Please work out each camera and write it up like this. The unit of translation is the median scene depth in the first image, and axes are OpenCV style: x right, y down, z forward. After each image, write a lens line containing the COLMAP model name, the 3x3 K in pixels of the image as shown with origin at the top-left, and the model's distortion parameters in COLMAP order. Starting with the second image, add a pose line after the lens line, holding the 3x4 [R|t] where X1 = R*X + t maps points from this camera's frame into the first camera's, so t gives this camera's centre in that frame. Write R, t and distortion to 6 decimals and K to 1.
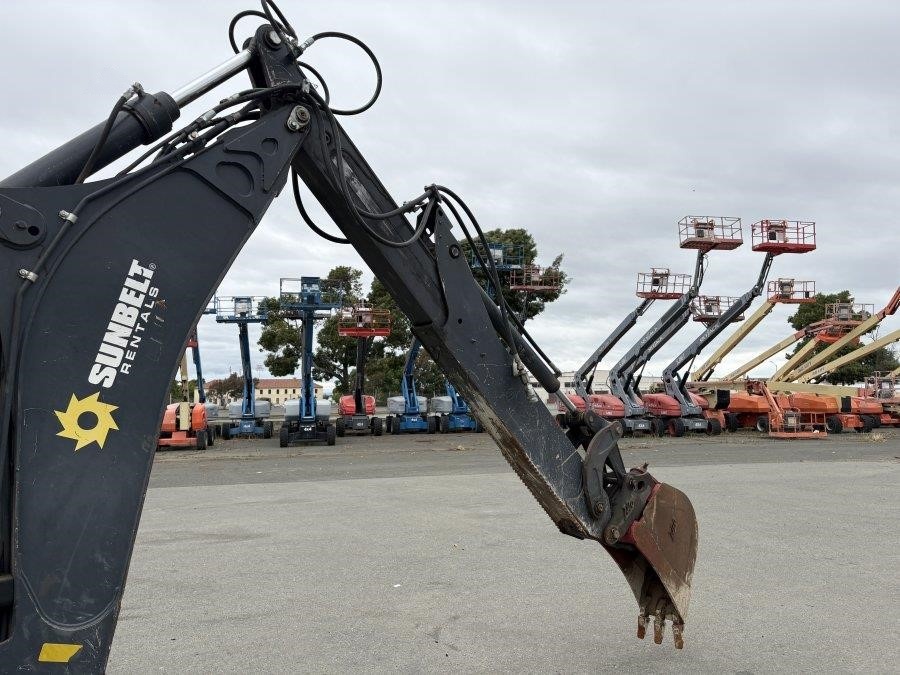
lens RADIAL K [[672.7, 0, 456.3], [0, 672.7, 338.8], [0, 0, 1]] dist [0.063946, -0.072278]
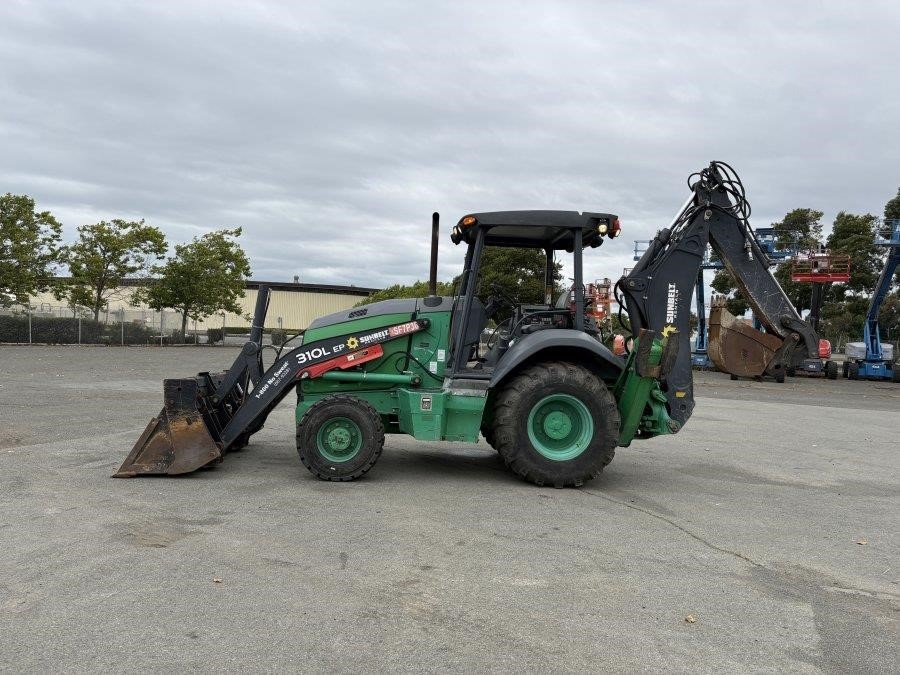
lens RADIAL K [[705.6, 0, 448.8], [0, 705.6, 330.0], [0, 0, 1]] dist [0.061873, -0.003136]
pose [[0.811154, 0.047226, -0.582922, 0.043944], [-0.000829, 0.996826, 0.079605, -0.015883], [0.584831, -0.064088, 0.808619, -0.211206]]
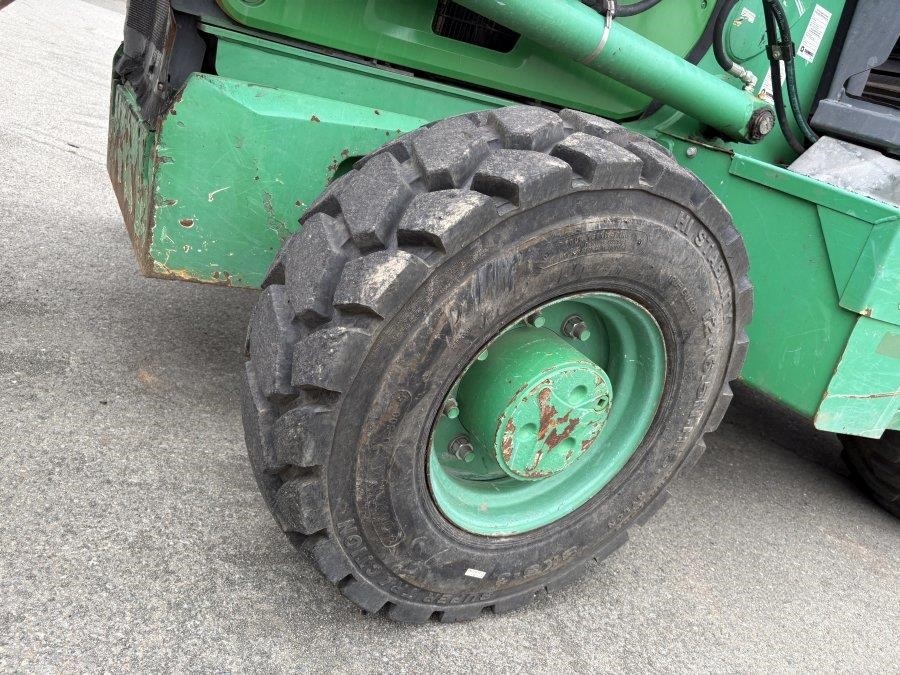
lens RADIAL K [[711.4, 0, 450.0], [0, 711.4, 337.5], [0, 0, 1]] dist [0.011261, -0.000394]
pose [[0.929373, 0.369100, -0.005623, -0.133964], [-0.337834, 0.856590, 0.390029, 0.023838], [0.148776, -0.360582, 0.920786, -0.074342]]
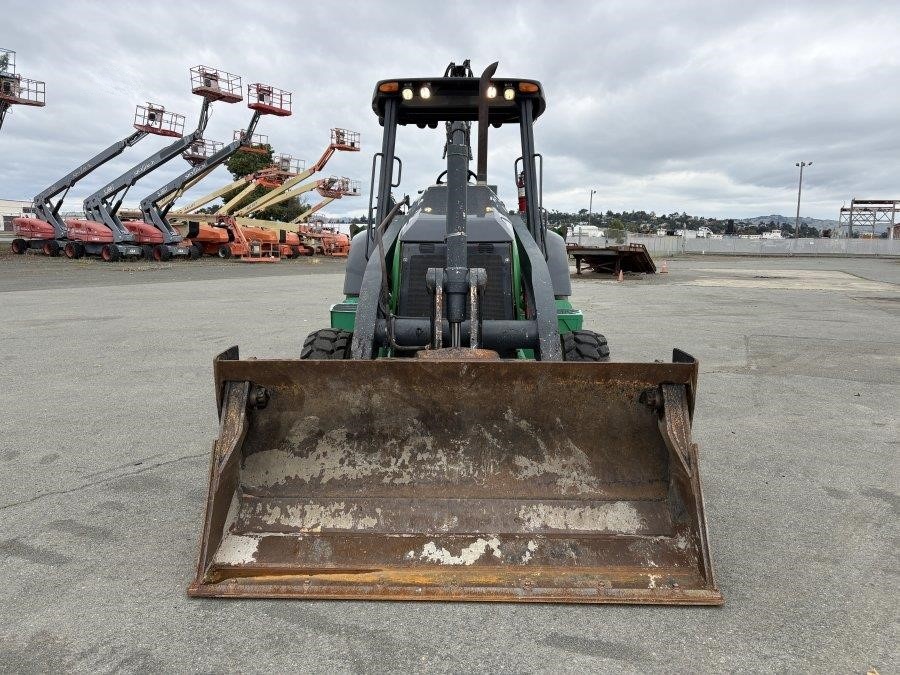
lens RADIAL K [[711.4, 0, 450.0], [0, 711.4, 337.5], [0, 0, 1]] dist [0.011261, -0.000394]
pose [[0.634246, -0.075545, 0.769431, -0.291133], [-0.105550, 0.977436, 0.182972, 0.000924], [-0.765892, -0.197263, 0.611961, -0.114818]]
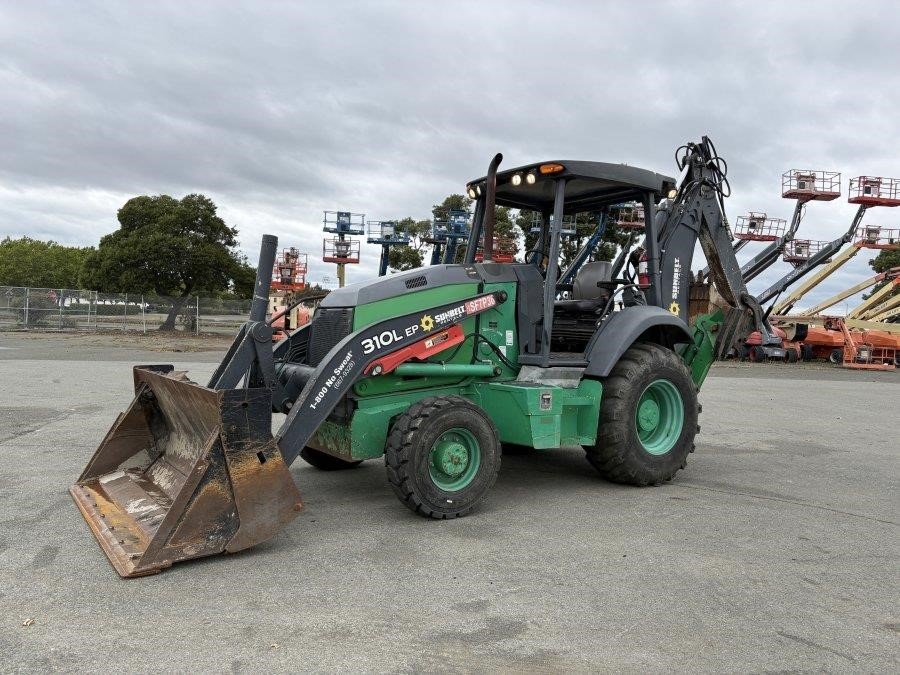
lens RADIAL K [[692.3, 0, 453.3], [0, 692.3, 334.1], [0, 0, 1]] dist [0.137050, -0.158311]
pose [[0.996773, 0.058302, -0.055175, -0.119984], [-0.051901, 0.992455, 0.111079, -0.008308], [0.061234, -0.107857, 0.992279, -0.204682]]
